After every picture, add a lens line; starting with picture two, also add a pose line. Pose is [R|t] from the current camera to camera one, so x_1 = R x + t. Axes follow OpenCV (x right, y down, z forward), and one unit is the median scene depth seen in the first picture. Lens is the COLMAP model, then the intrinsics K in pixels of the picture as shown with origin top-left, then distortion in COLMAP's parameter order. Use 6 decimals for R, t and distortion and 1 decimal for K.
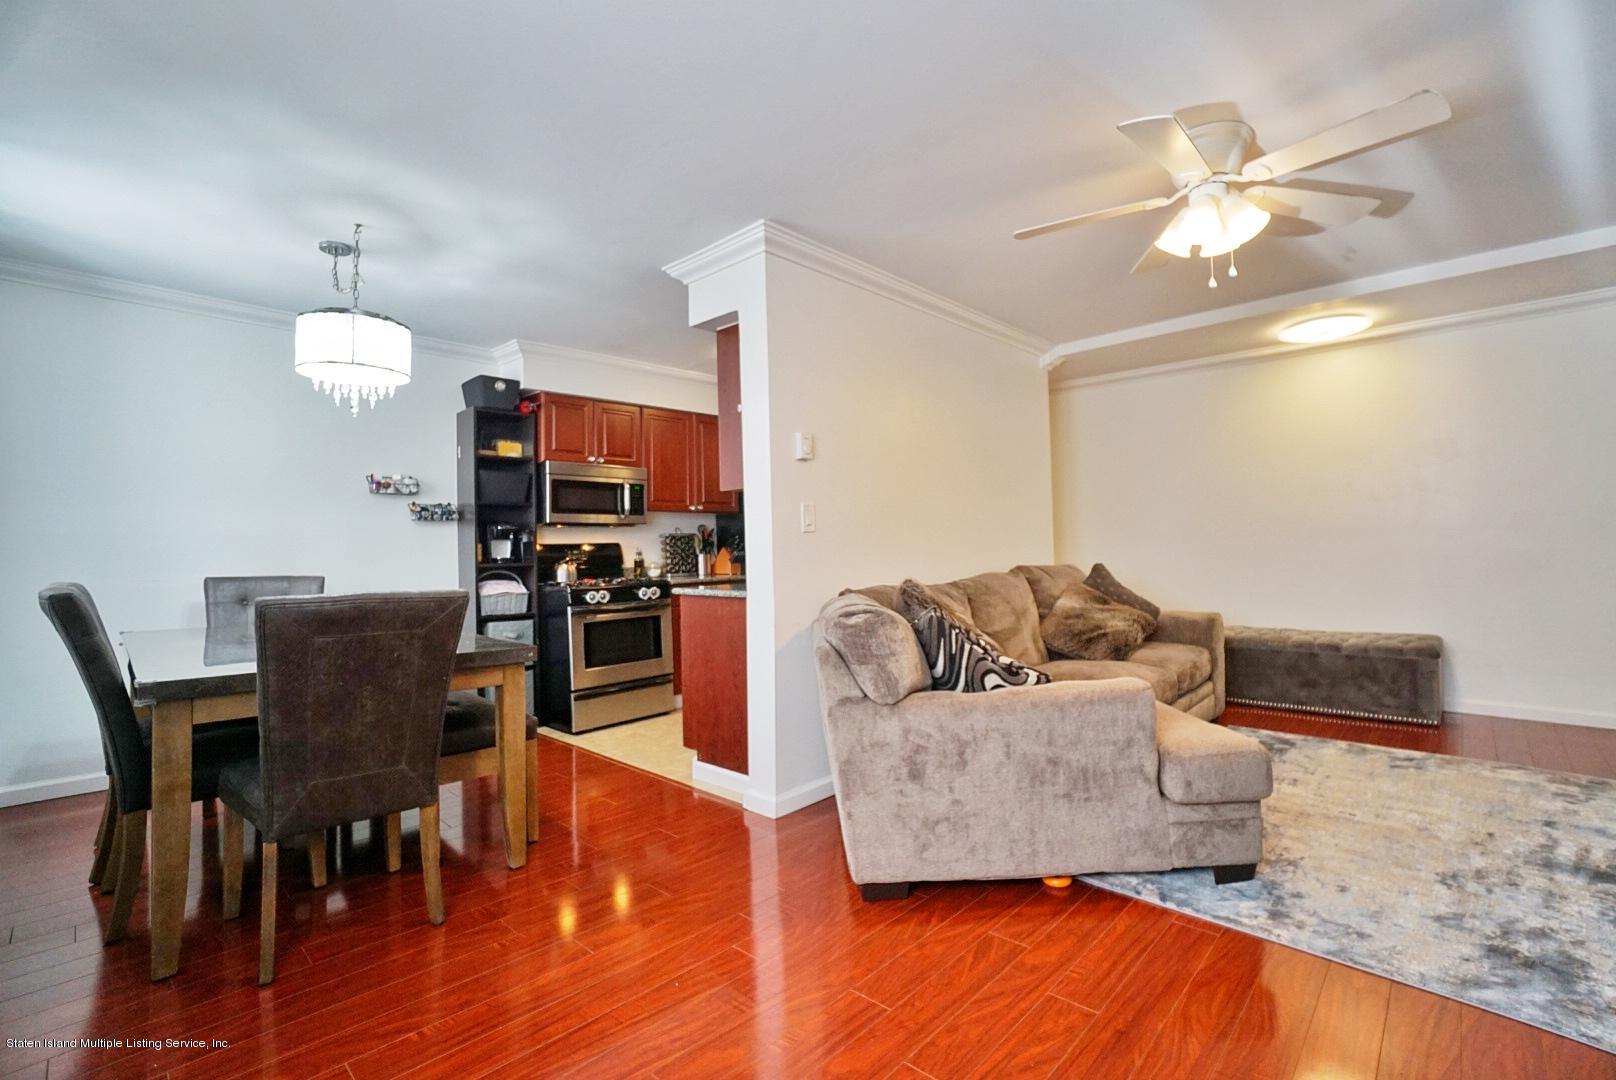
lens RADIAL K [[723.3, 0, 808.0], [0, 723.3, 540.0], [0, 0, 1]] dist [-0.061477, 0.022755]
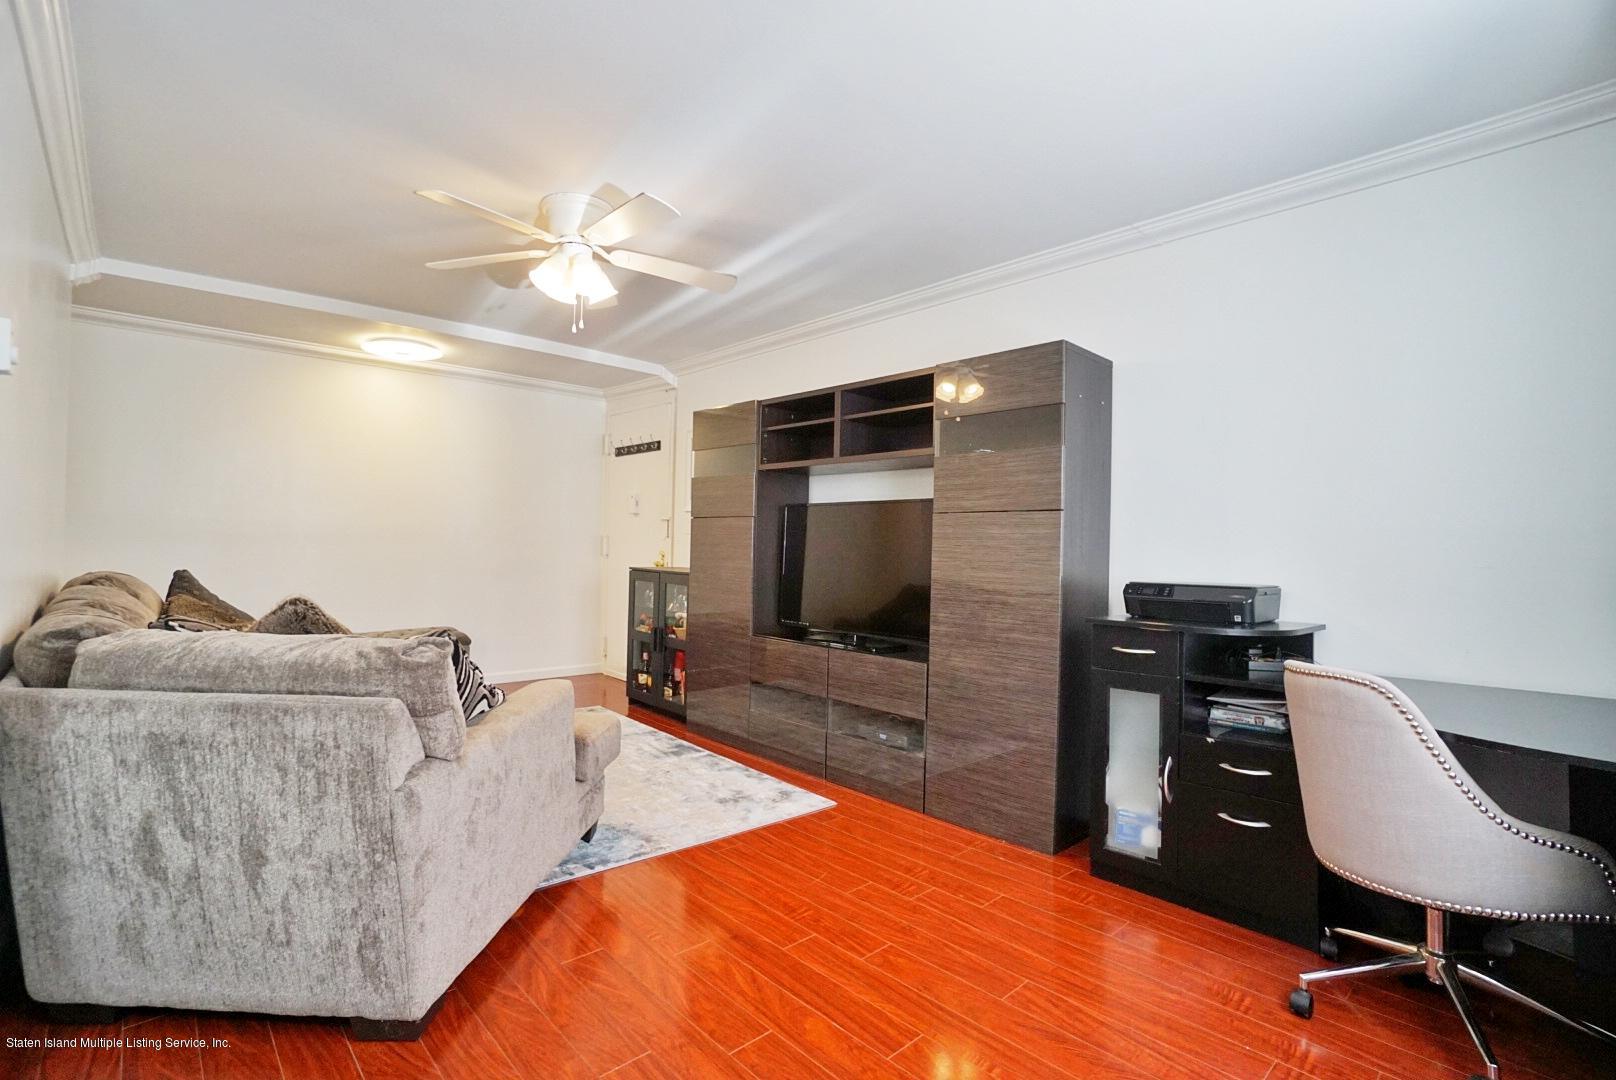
lens RADIAL K [[750.7, 0, 808.0], [0, 750.7, 540.0], [0, 0, 1]] dist [-0.026294, 0.000002]
pose [[0.066298, 0.026052, 0.997460, -0.671487], [-0.027498, 0.999327, -0.024273, 0.001563], [-0.997421, -0.025818, 0.066970, 0.573354]]
